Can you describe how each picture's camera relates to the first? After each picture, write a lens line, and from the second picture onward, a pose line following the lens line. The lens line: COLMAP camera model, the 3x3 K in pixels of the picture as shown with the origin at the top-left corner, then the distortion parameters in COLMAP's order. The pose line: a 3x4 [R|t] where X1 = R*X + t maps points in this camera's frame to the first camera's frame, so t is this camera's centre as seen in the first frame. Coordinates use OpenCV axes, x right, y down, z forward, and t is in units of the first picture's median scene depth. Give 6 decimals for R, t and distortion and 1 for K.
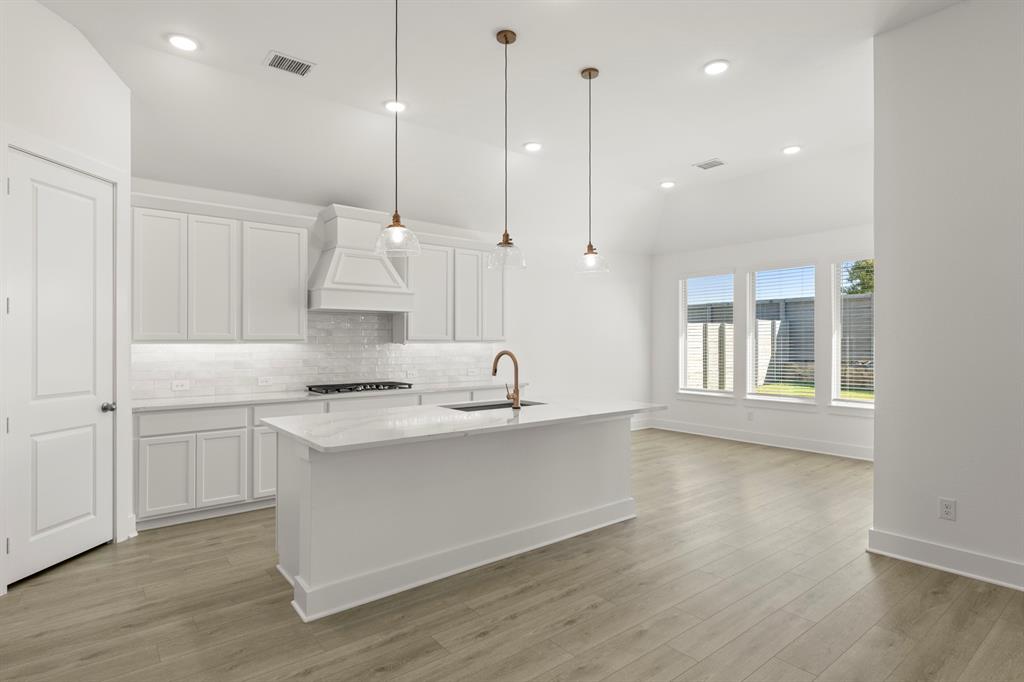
lens RADIAL K [[541.0, 0, 518.2], [0, 541.0, 340.2], [0, 0, 1]] dist [-0.001668, 0.000285]
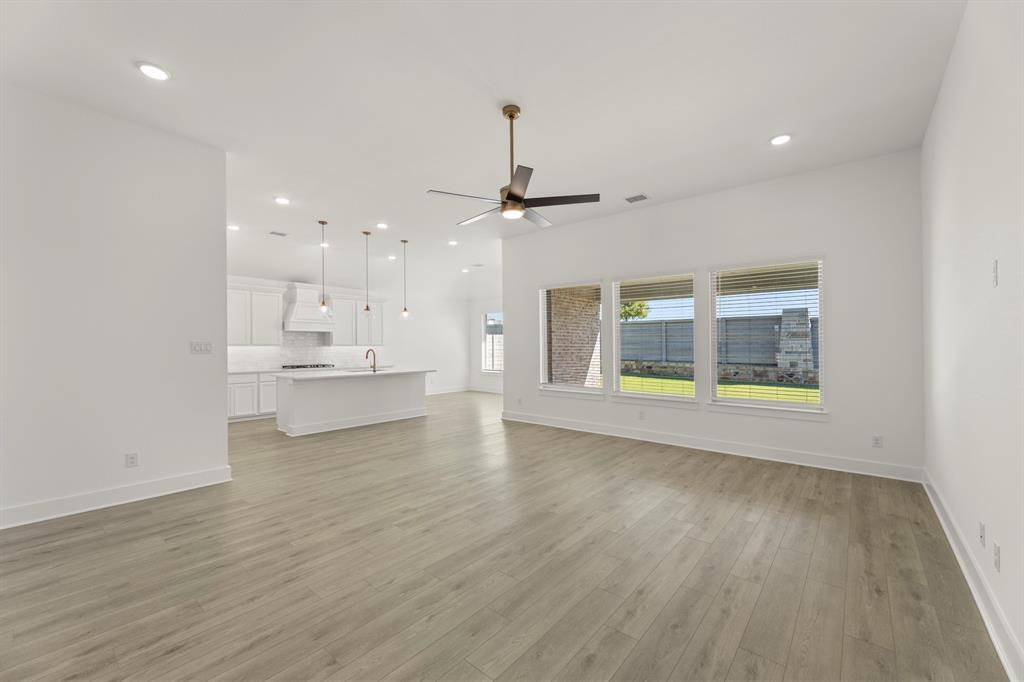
lens RADIAL K [[408.8, 0, 513.9], [0, 408.8, 353.3], [0, 0, 1]] dist [0.001124, -0.000107]
pose [[0.981388, -0.001924, 0.192028, 0.265120], [-0.002158, 0.999776, 0.021043, -0.002685], [-0.192026, -0.021065, 0.981164, -1.008704]]
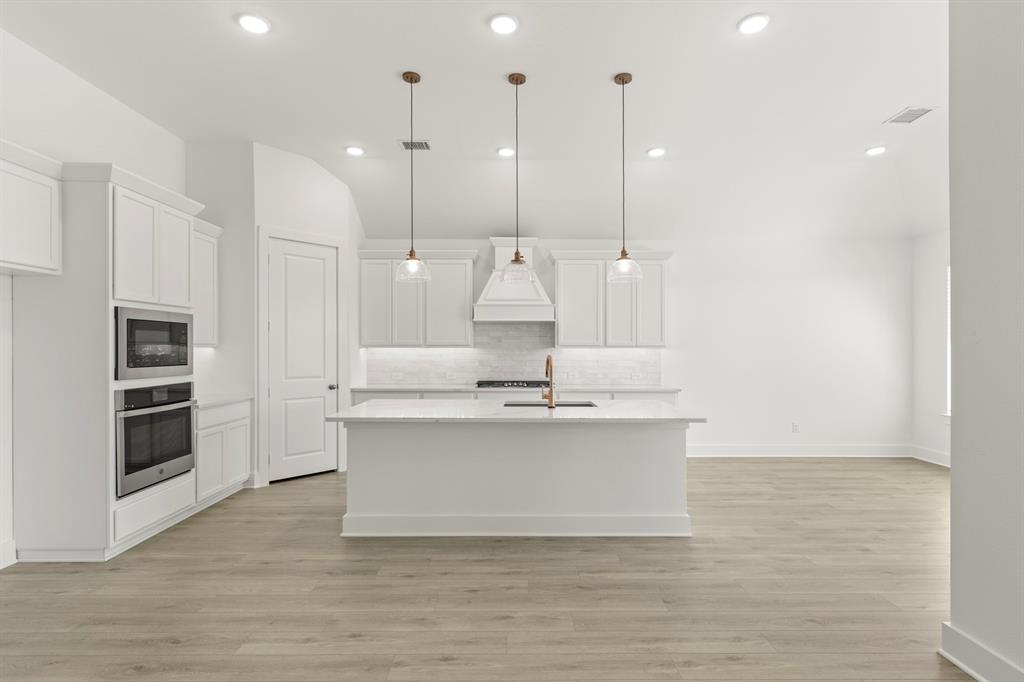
lens RADIAL K [[508.1, 0, 517.2], [0, 508.1, 346.6], [0, 0, 1]] dist [0.002235, 0.001797]
pose [[0.780640, 0.002696, -0.624975, 0.562255], [-0.001541, 0.999996, 0.002388, -0.000368], [0.624979, -0.000902, 0.780641, 0.143691]]
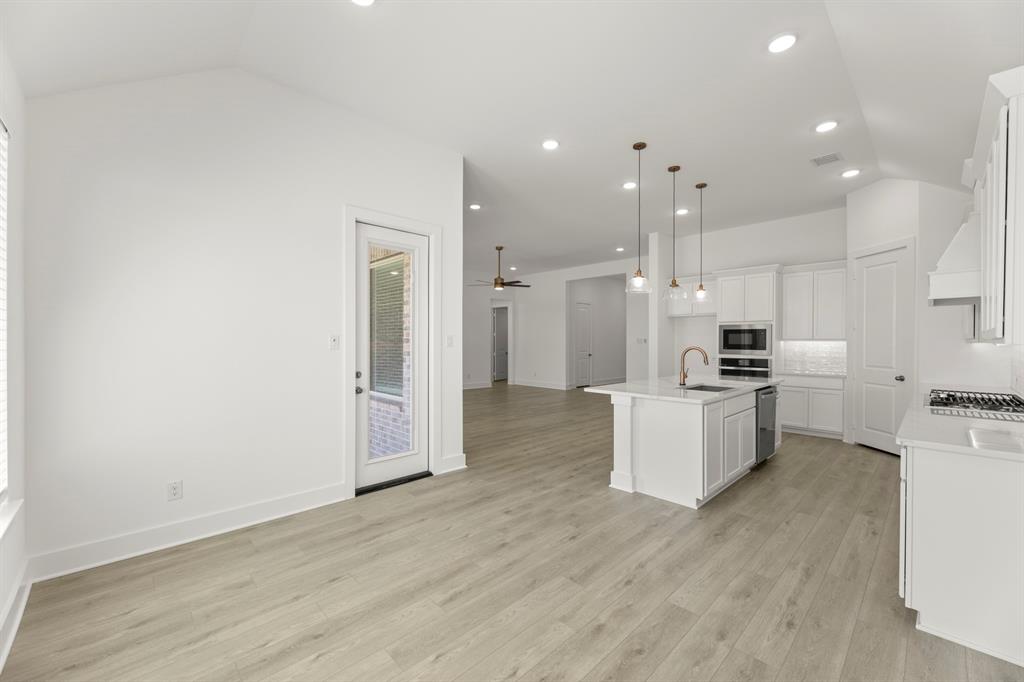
lens RADIAL K [[408.8, 0, 506.5], [0, 408.8, 341.7], [0, 0, 1]] dist [0.001124, -0.000107]
pose [[-0.997728, -0.000169, -0.067371, 0.540712], [-0.000386, 0.999995, 0.003195, 0.002239], [0.067371, 0.003214, -0.997723, 2.019050]]
